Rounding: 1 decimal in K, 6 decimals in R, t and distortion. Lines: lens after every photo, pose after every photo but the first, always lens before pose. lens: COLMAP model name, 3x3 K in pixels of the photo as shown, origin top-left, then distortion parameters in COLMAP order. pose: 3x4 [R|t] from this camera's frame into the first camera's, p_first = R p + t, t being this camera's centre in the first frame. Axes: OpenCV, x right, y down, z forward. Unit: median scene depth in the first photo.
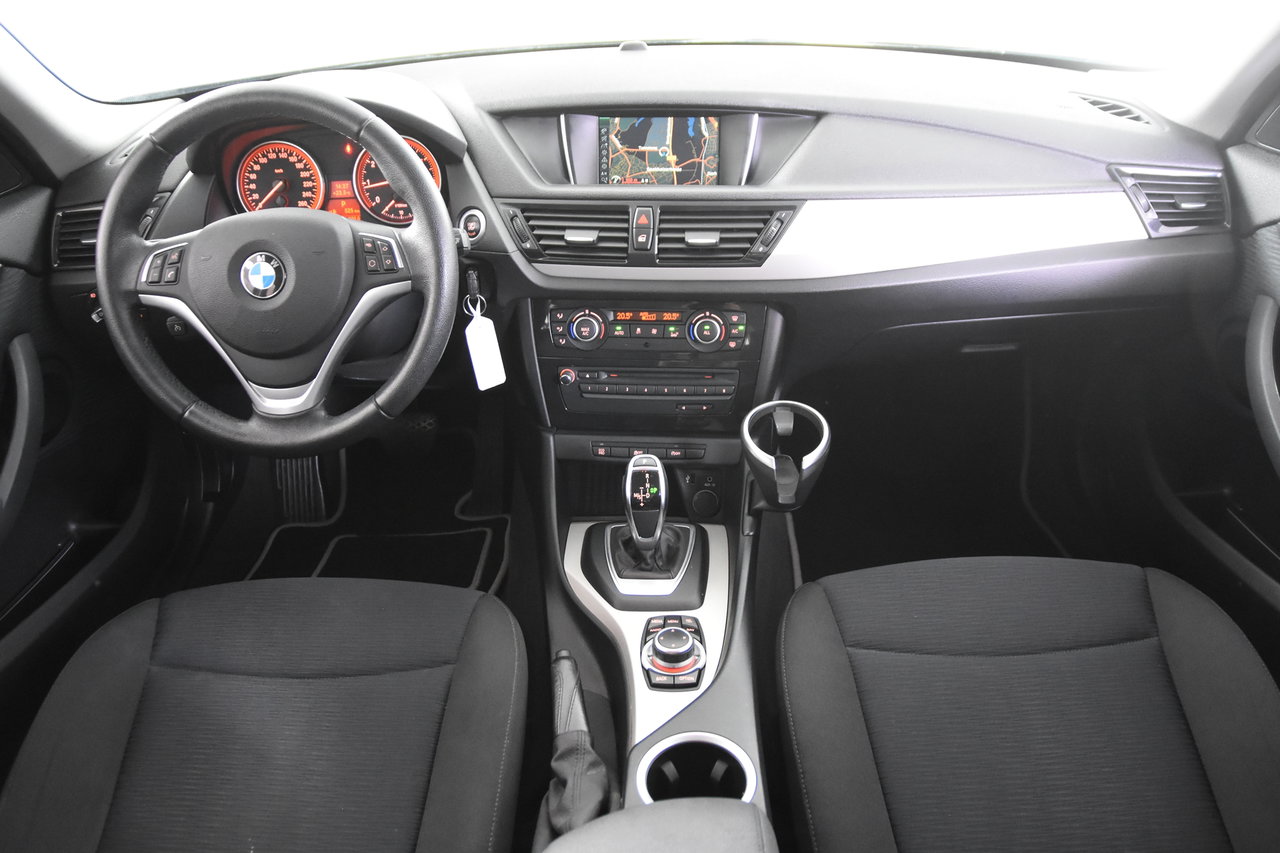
lens RADIAL K [[947.4, 0, 640.0], [0, 947.4, 426.5], [0, 0, 1]] dist [-0.129633, 0.108777]
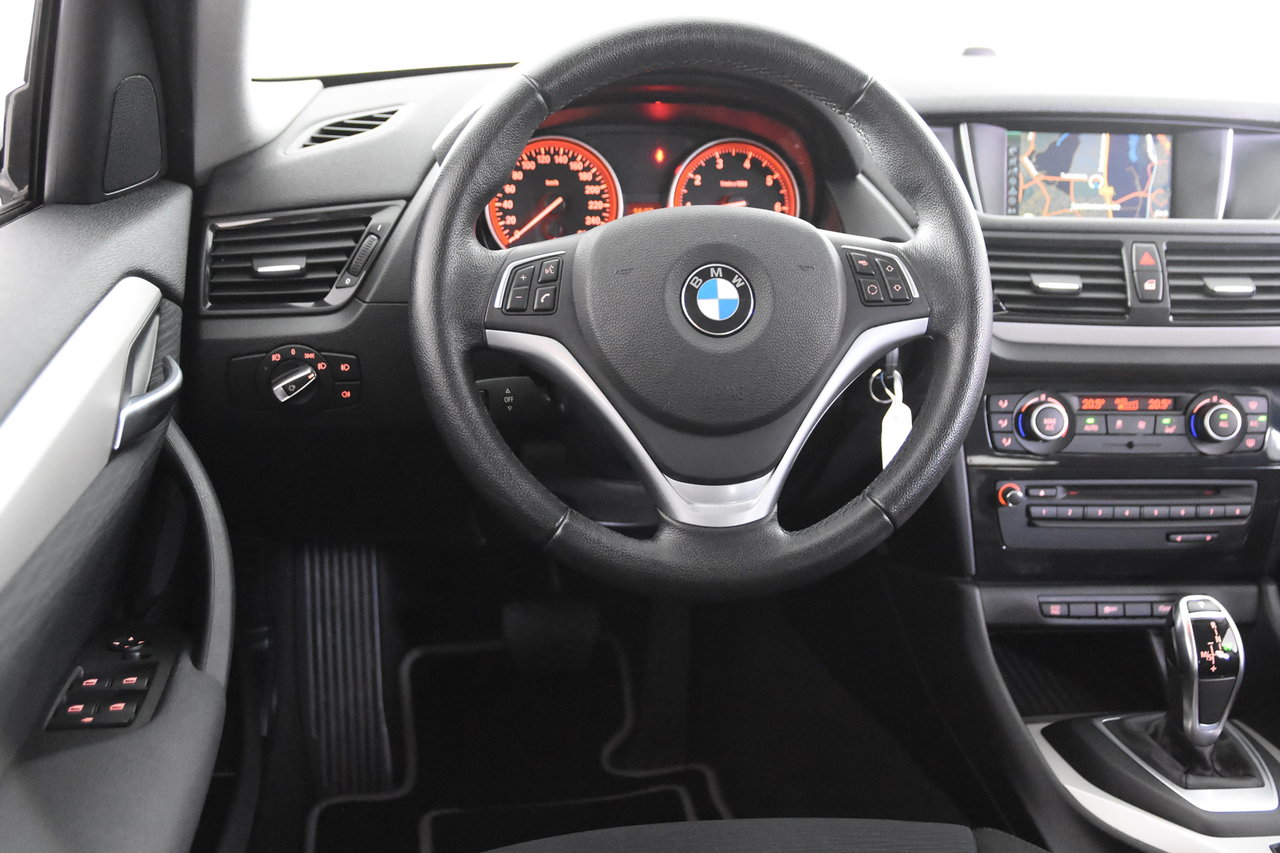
lens RADIAL K [[1372.8, 0, 640.7], [0, 1372.8, 441.2], [0, 0, 1]] dist [-0.039360, 0.185717]
pose [[0.983515, -0.000458, 0.180826, -0.523662], [0.037007, 0.979342, -0.198797, 0.095304], [-0.176999, 0.202212, 0.963214, 0.111692]]
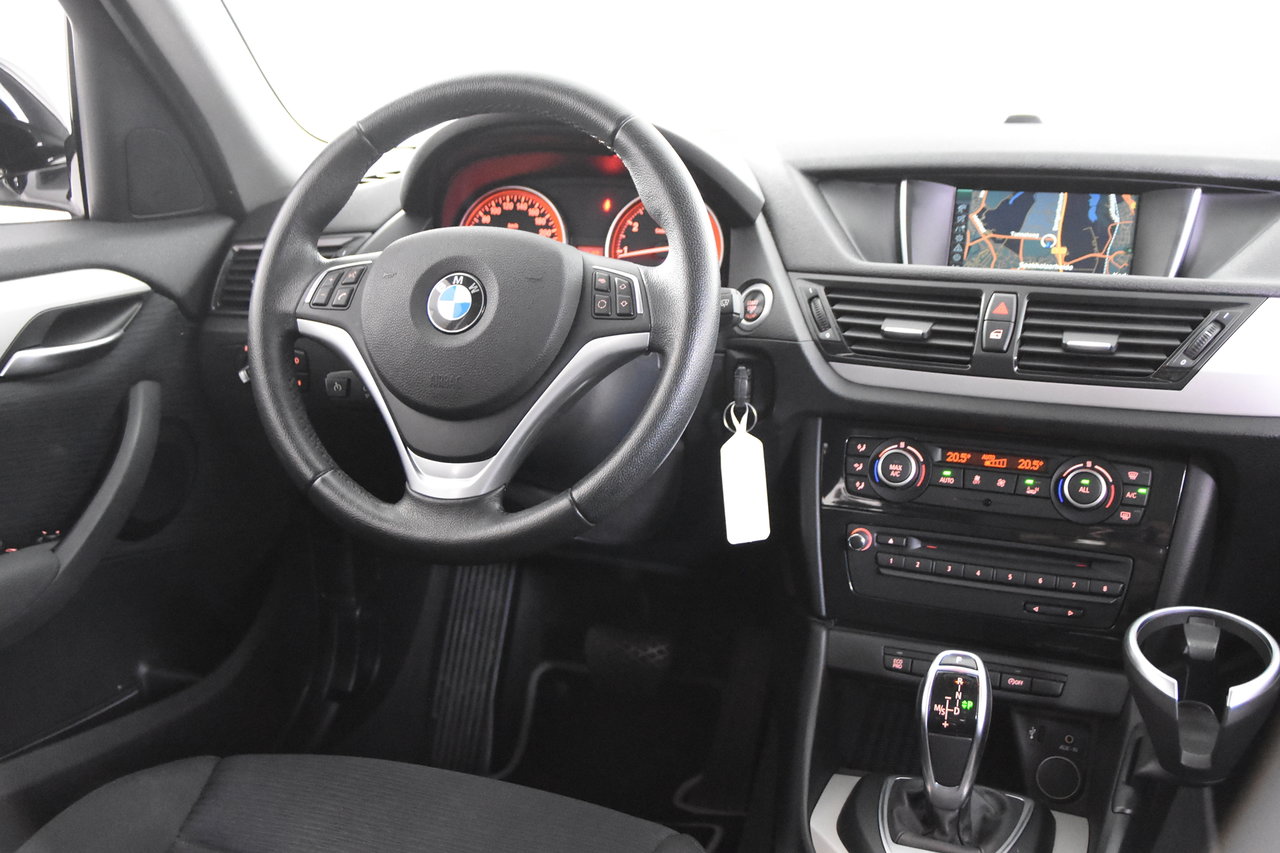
lens RADIAL K [[1372.8, 0, 640.7], [0, 1372.8, 441.2], [0, 0, 1]] dist [-0.039360, 0.185717]
pose [[0.951704, 0.104558, -0.288663, 0.048528], [-0.182331, 0.948944, -0.257411, 0.162455], [0.247011, 0.297611, 0.922179, 0.056034]]
